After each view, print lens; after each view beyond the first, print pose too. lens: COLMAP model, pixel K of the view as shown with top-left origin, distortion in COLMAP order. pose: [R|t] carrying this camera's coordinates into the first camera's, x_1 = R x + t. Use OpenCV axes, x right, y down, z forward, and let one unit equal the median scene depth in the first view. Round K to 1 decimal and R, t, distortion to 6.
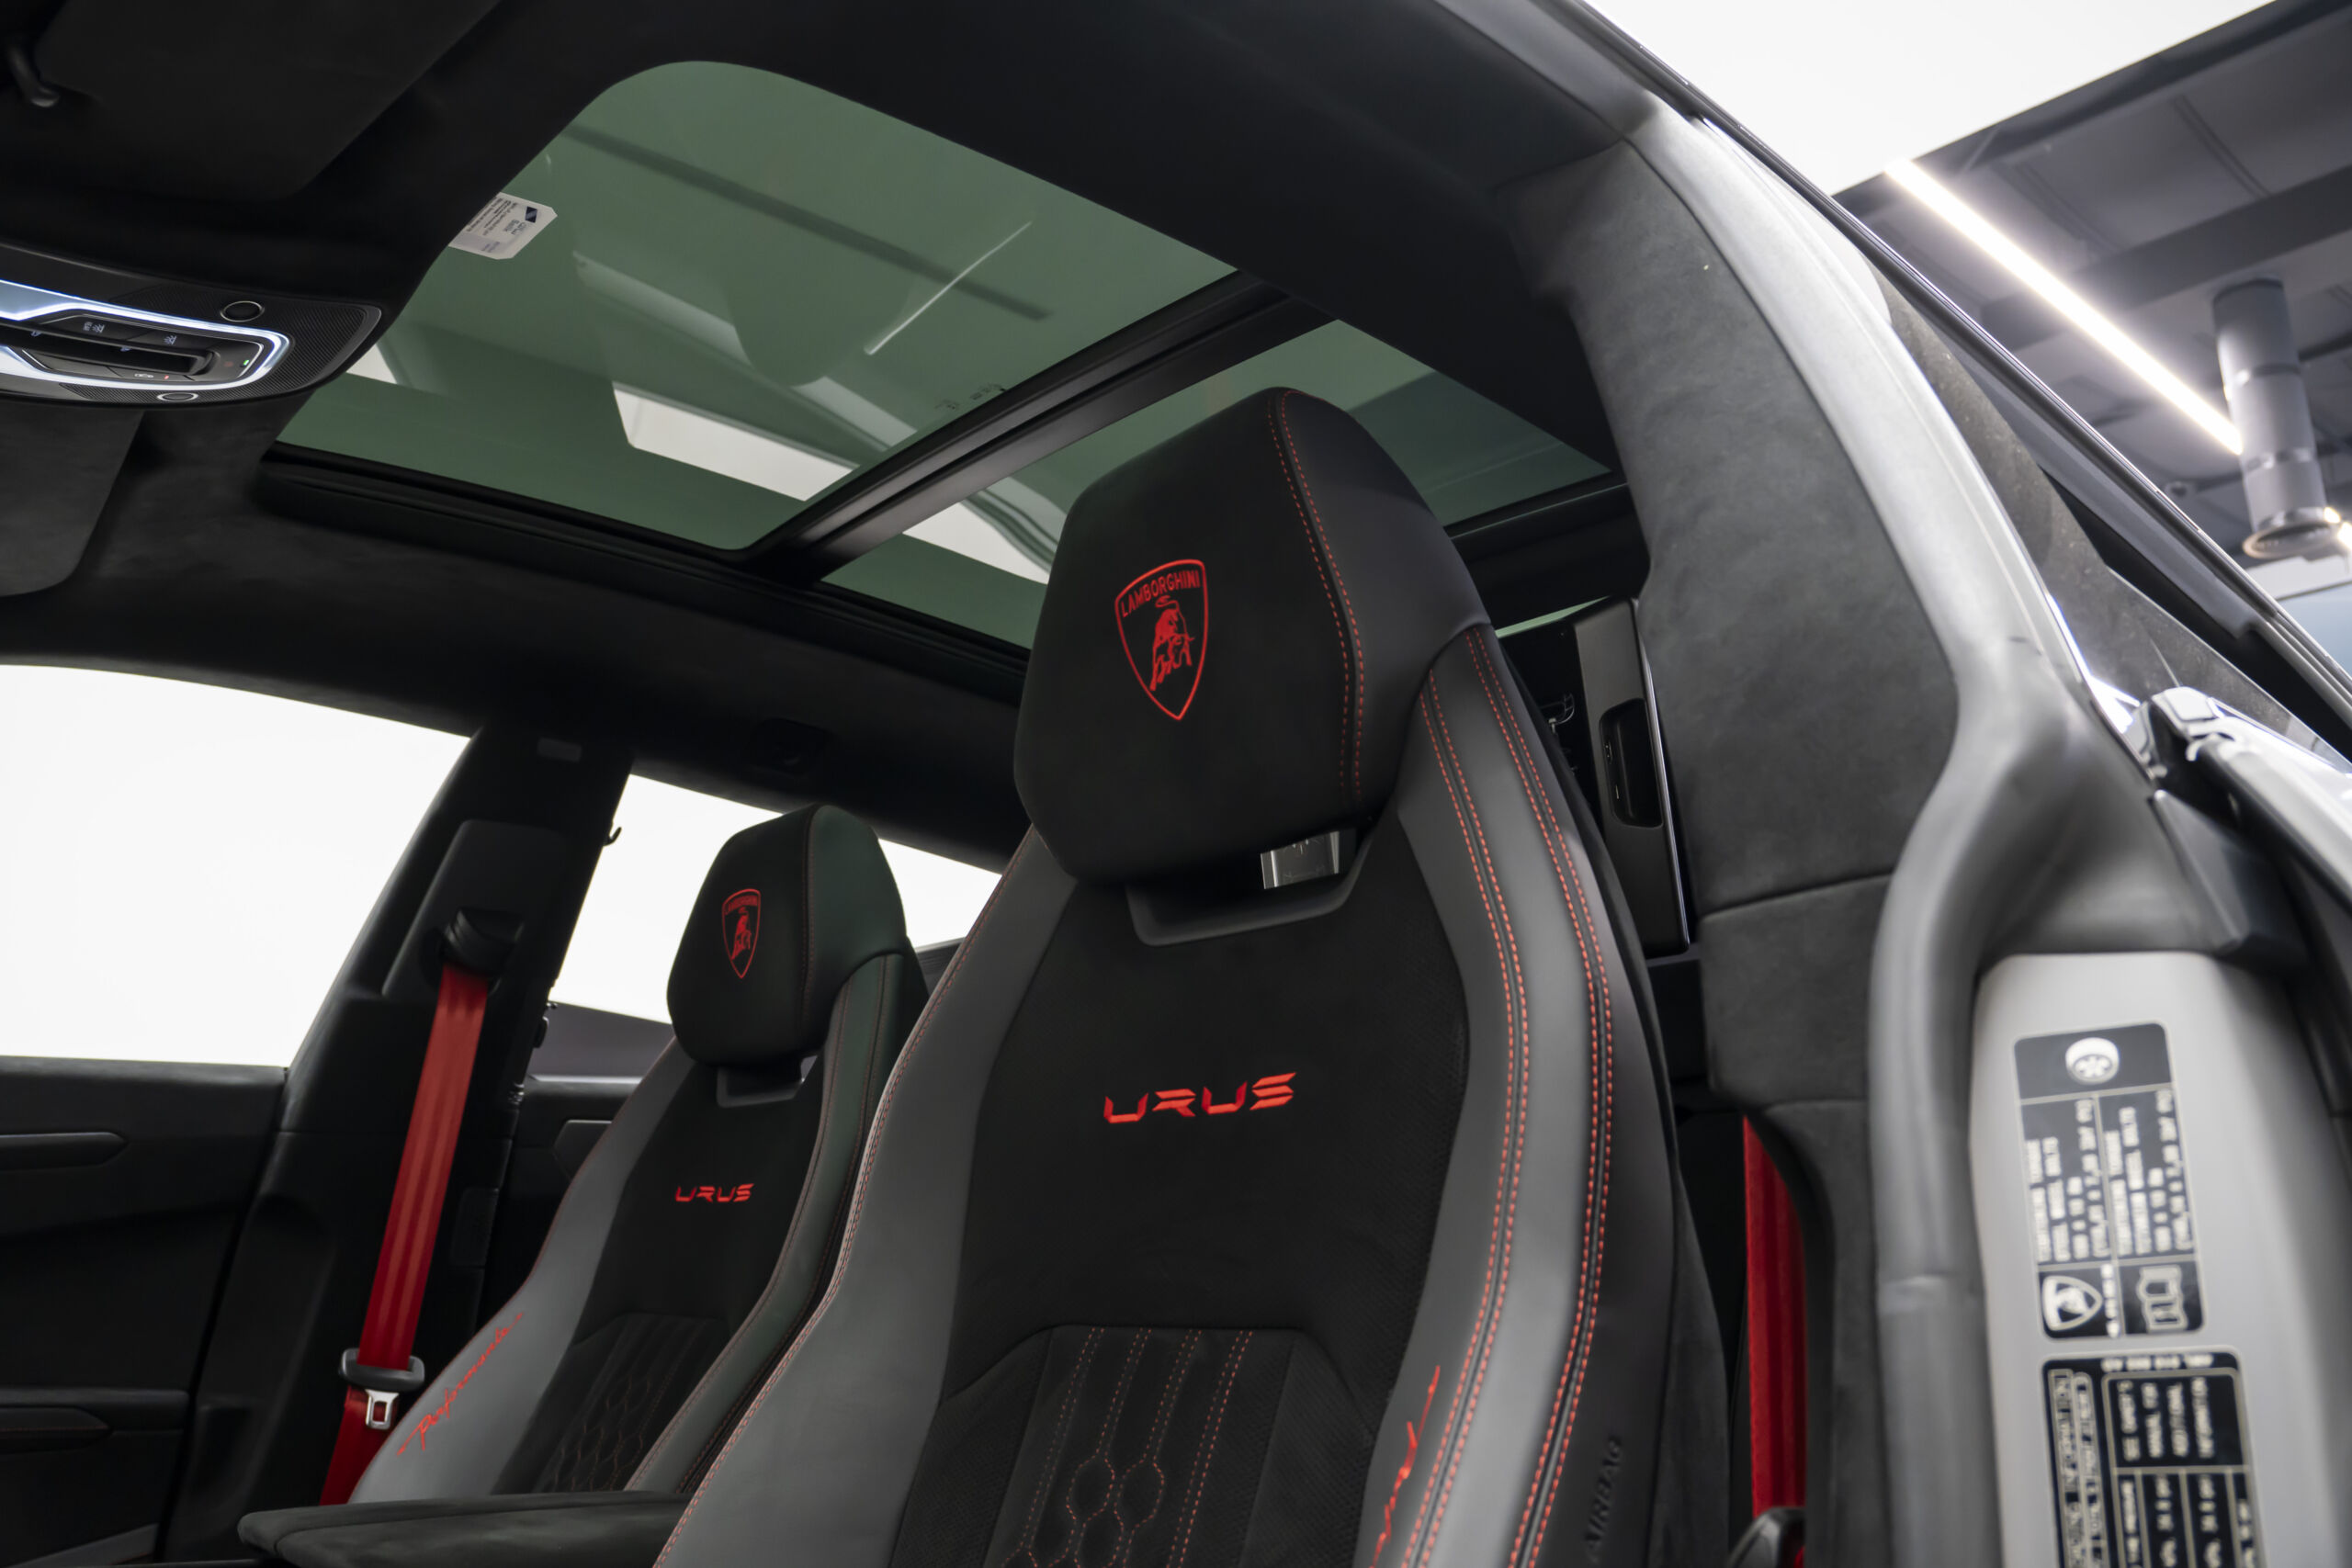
lens RADIAL K [[1894.6, 0, 1176.0], [0, 1894.6, 784.0], [0, 0, 1]] dist [-0.202863, 0.114898]
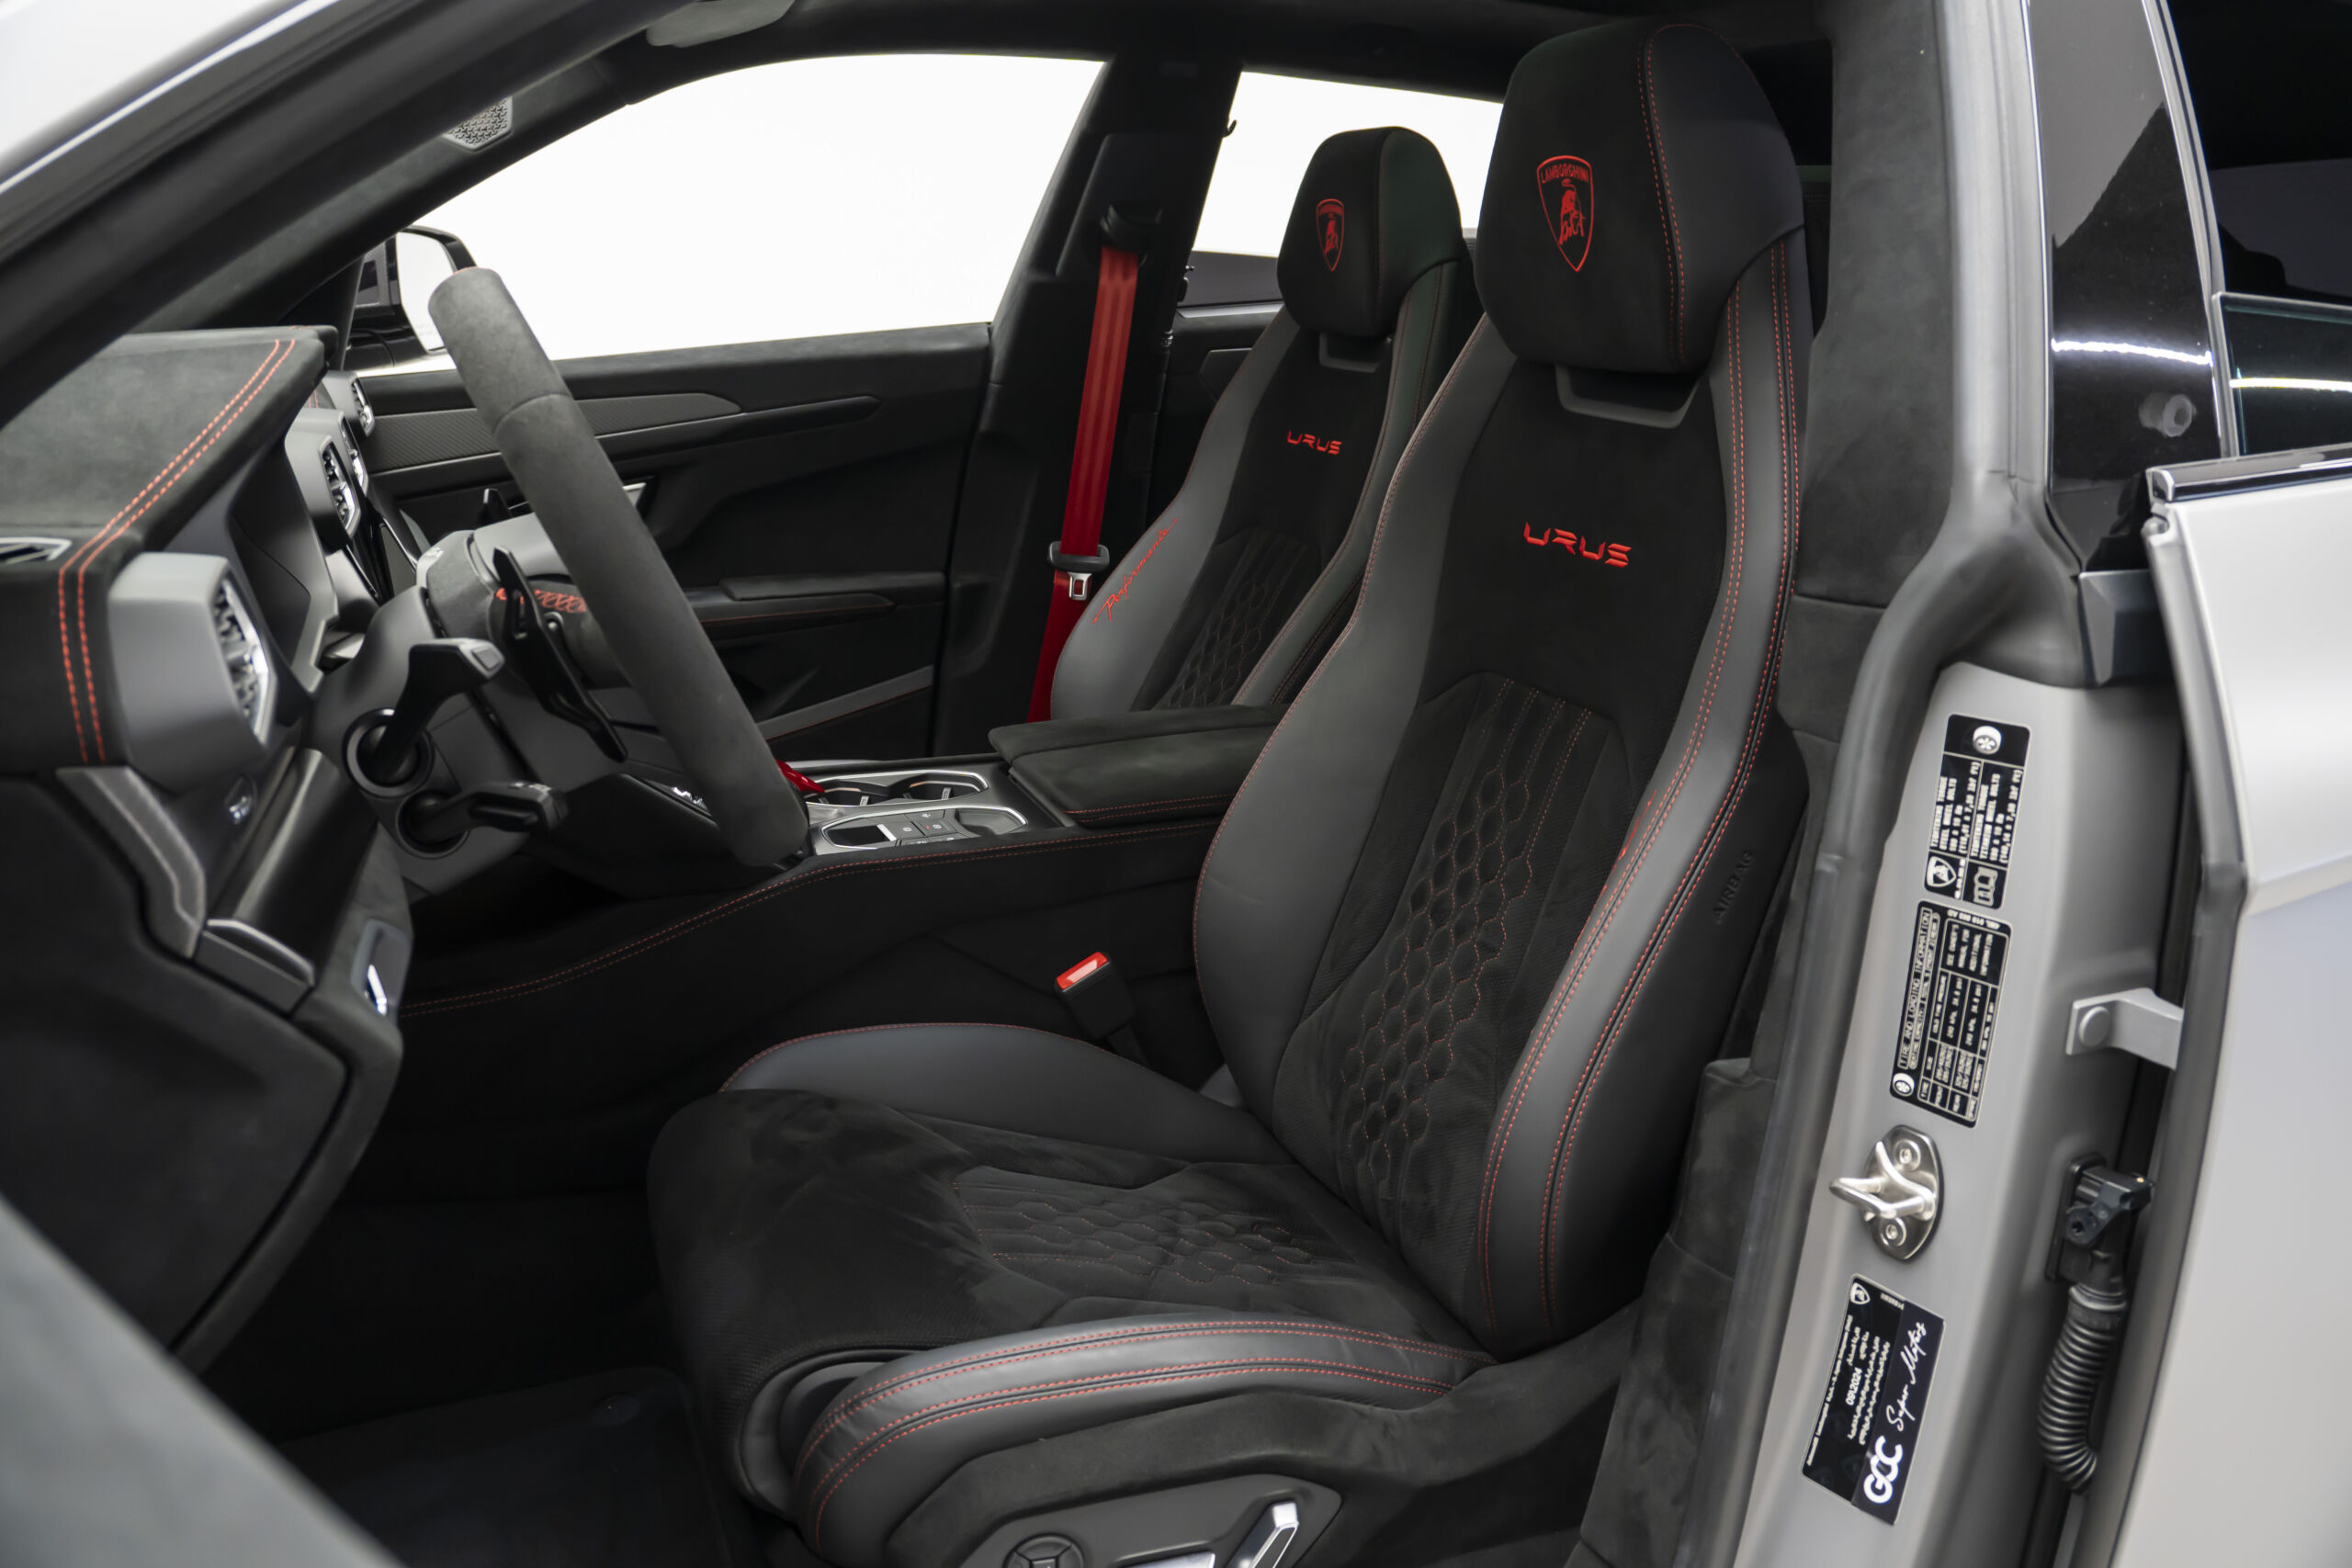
lens RADIAL K [[1894.6, 0, 1176.0], [0, 1894.6, 784.0], [0, 0, 1]] dist [-0.202863, 0.114898]
pose [[0.935942, 0.103583, -0.336575, 0.365317], [0.083369, 0.863418, 0.497554, -0.673234], [0.342143, -0.493742, 0.799473, -0.579333]]
